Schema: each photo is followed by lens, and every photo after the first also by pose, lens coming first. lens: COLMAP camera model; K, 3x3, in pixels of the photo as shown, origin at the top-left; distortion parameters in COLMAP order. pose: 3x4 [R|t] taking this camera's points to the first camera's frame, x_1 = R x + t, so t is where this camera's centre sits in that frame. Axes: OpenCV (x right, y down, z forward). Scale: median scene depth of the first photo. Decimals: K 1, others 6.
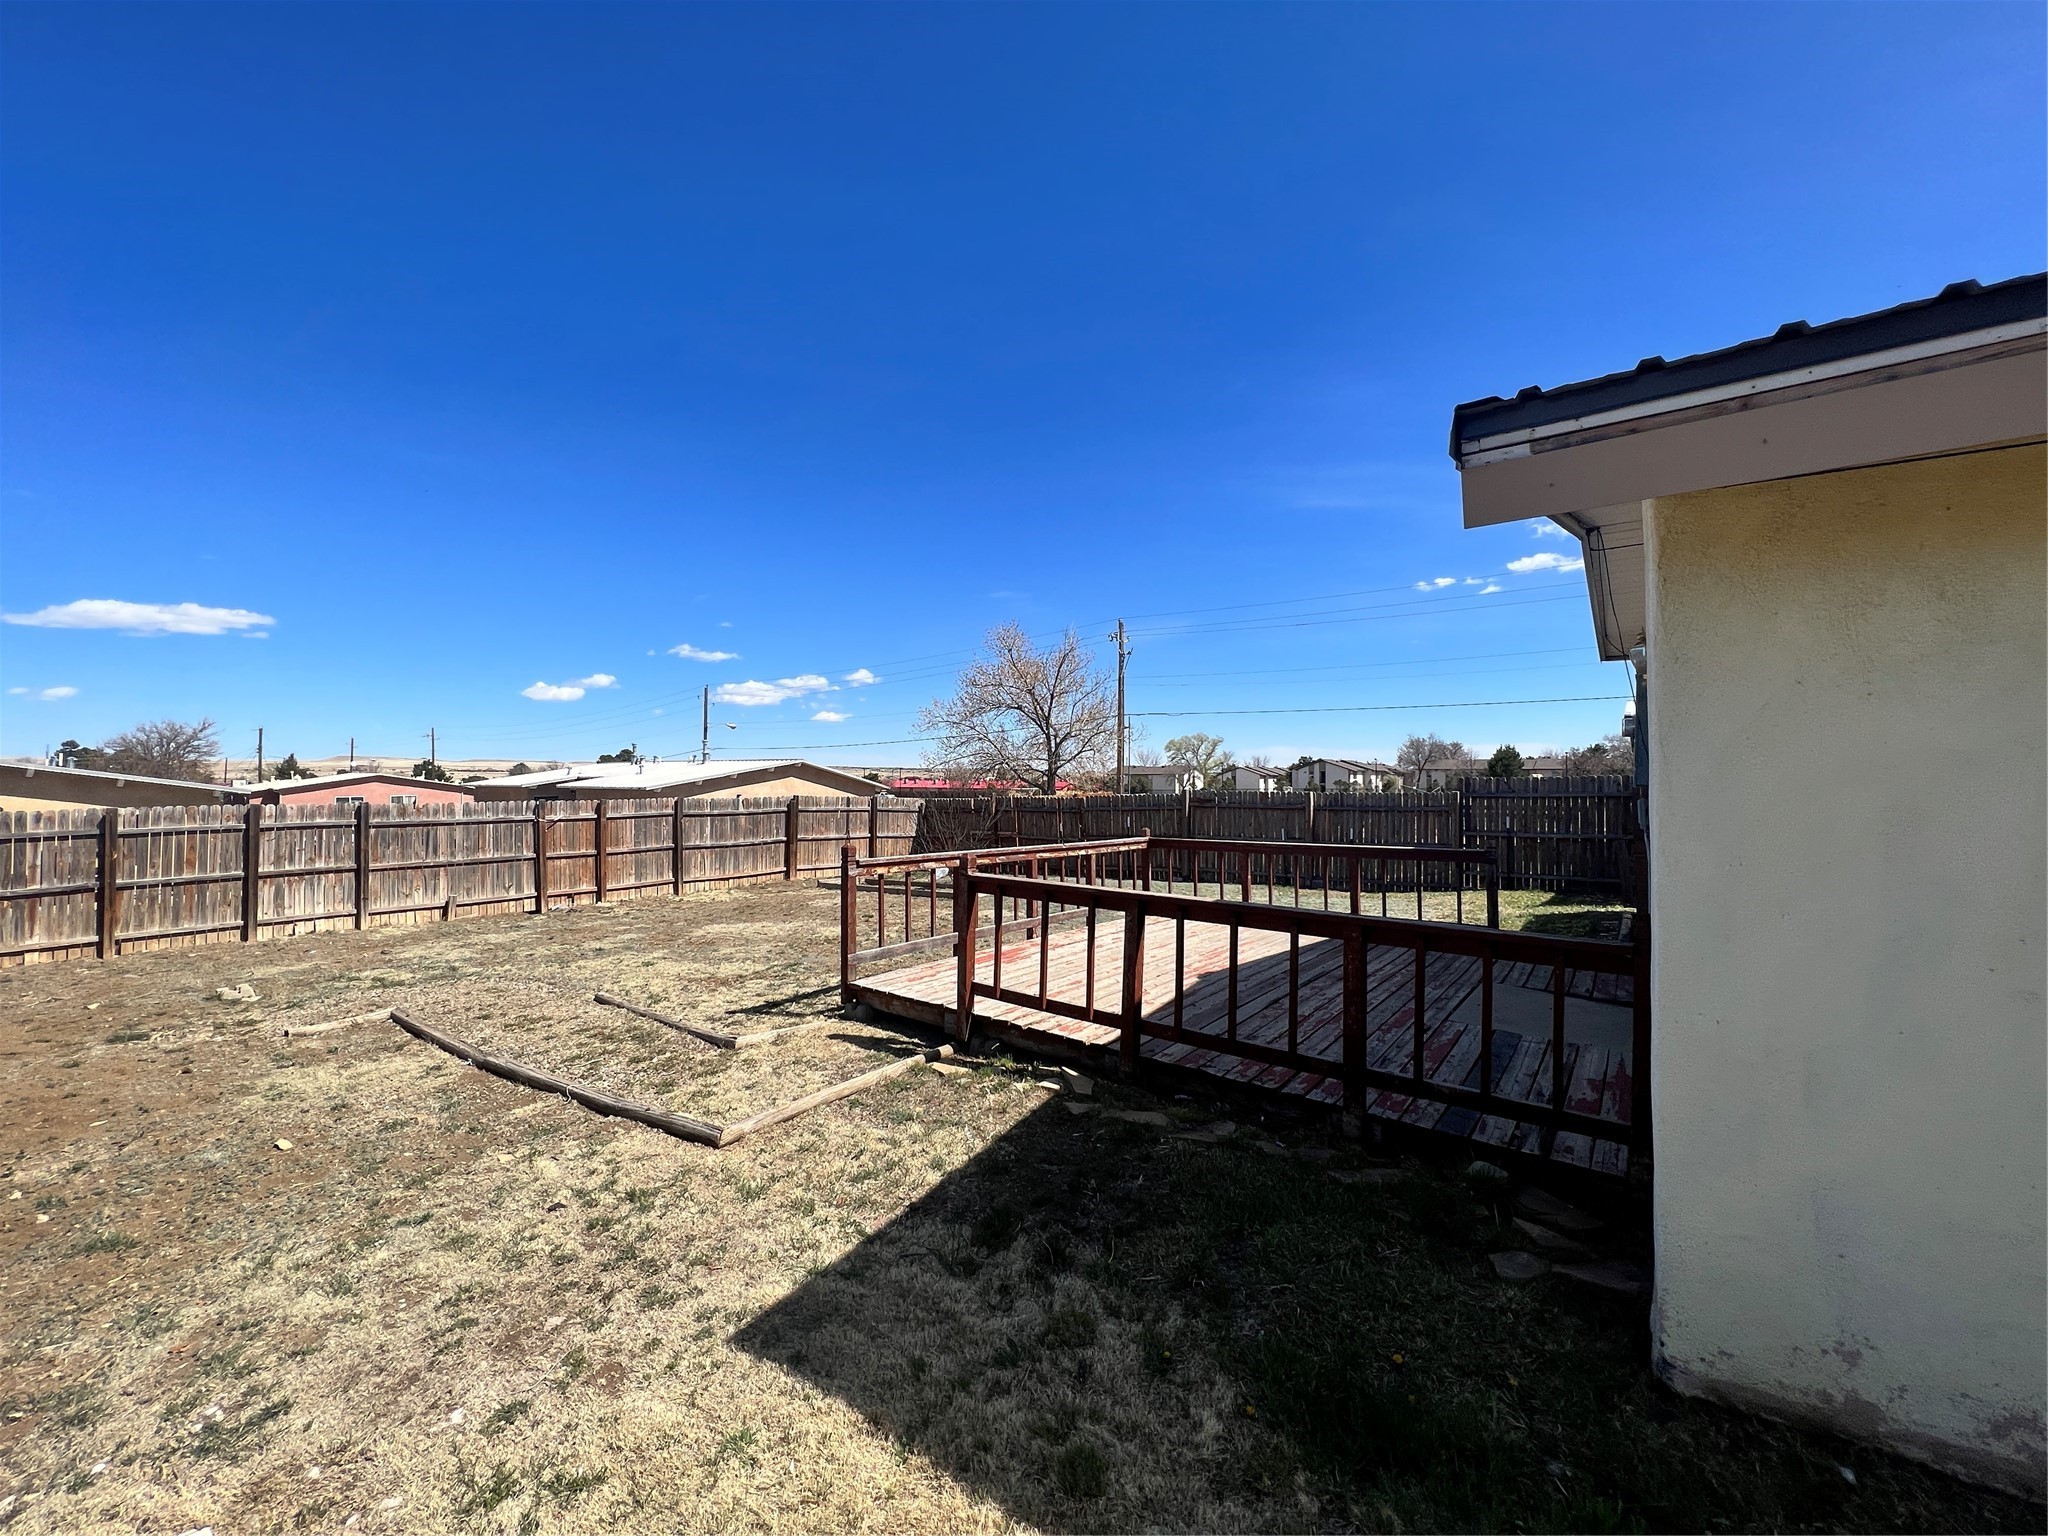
lens RADIAL K [[818.1, 0, 1027.1], [0, 818.1, 762.8], [0, 0, 1]] dist [-0.001119, 0.000225]
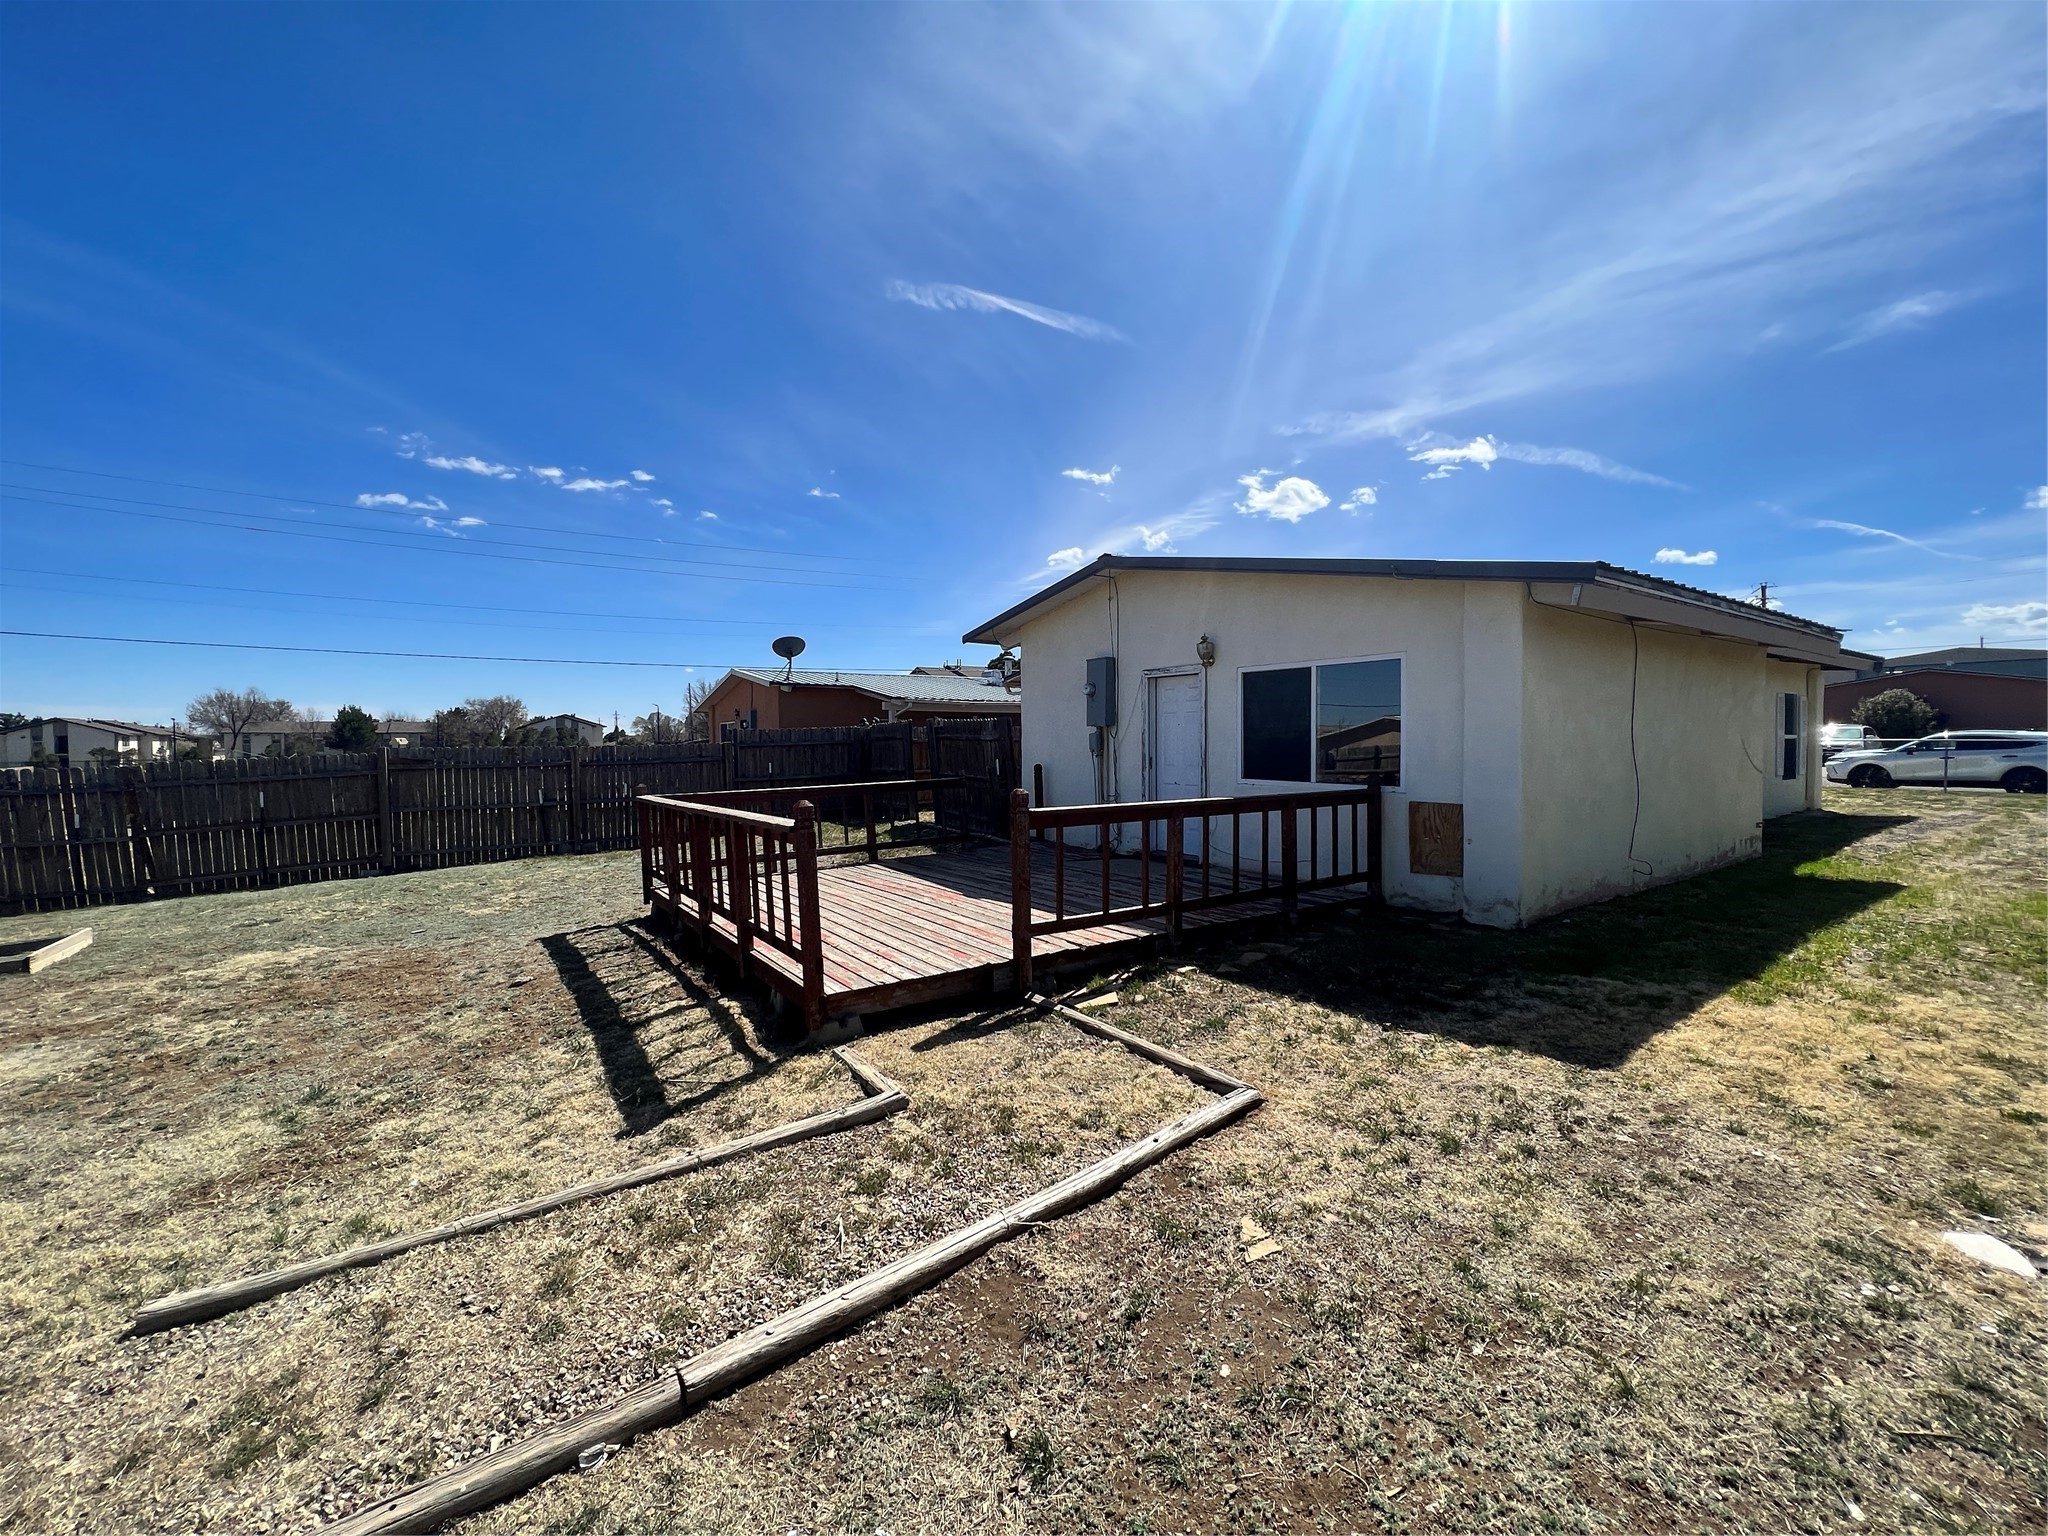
lens RADIAL K [[814.0, 0, 1029.3], [0, 814.0, 769.6], [0, 0, 1]] dist [-0.000999, 0.001029]
pose [[0.314376, -0.044364, 0.948262, -1.012283], [-0.005143, 0.998813, 0.048434, 0.046754], [-0.949285, -0.020103, 0.313774, 0.757232]]
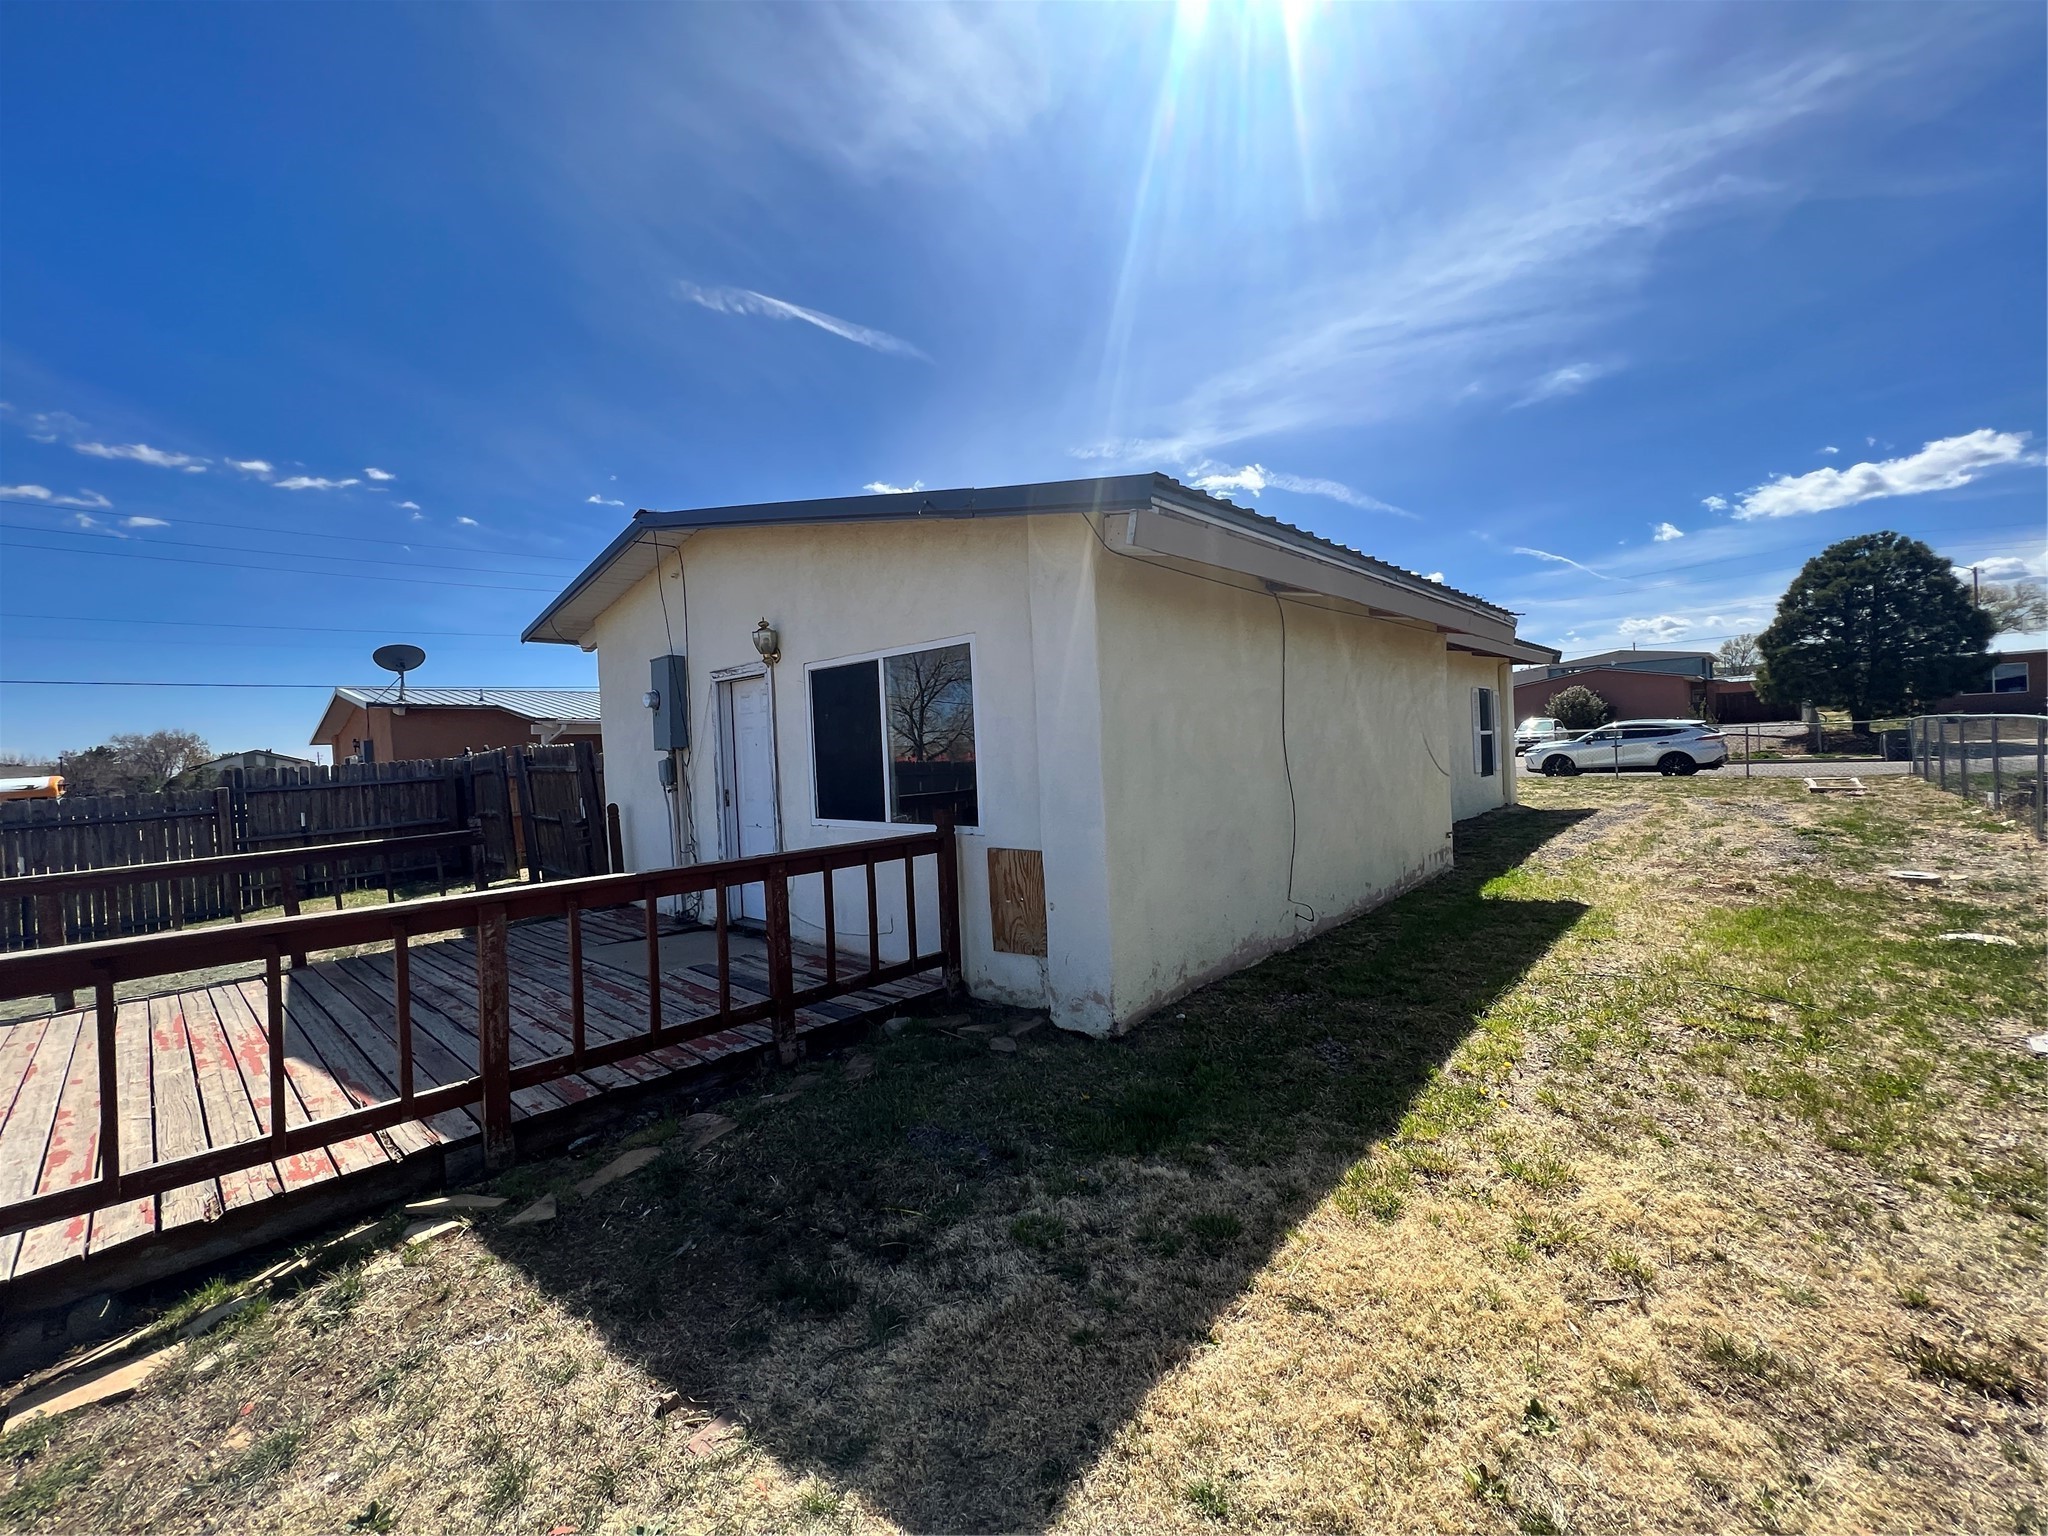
lens RADIAL K [[818.1, 0, 1027.1], [0, 818.1, 762.8], [0, 0, 1]] dist [-0.001119, 0.000225]
pose [[0.098142, -0.027869, 0.994782, -0.461175], [0.030750, 0.999215, 0.024959, 0.042336], [-0.994697, 0.028140, 0.098922, 0.440485]]
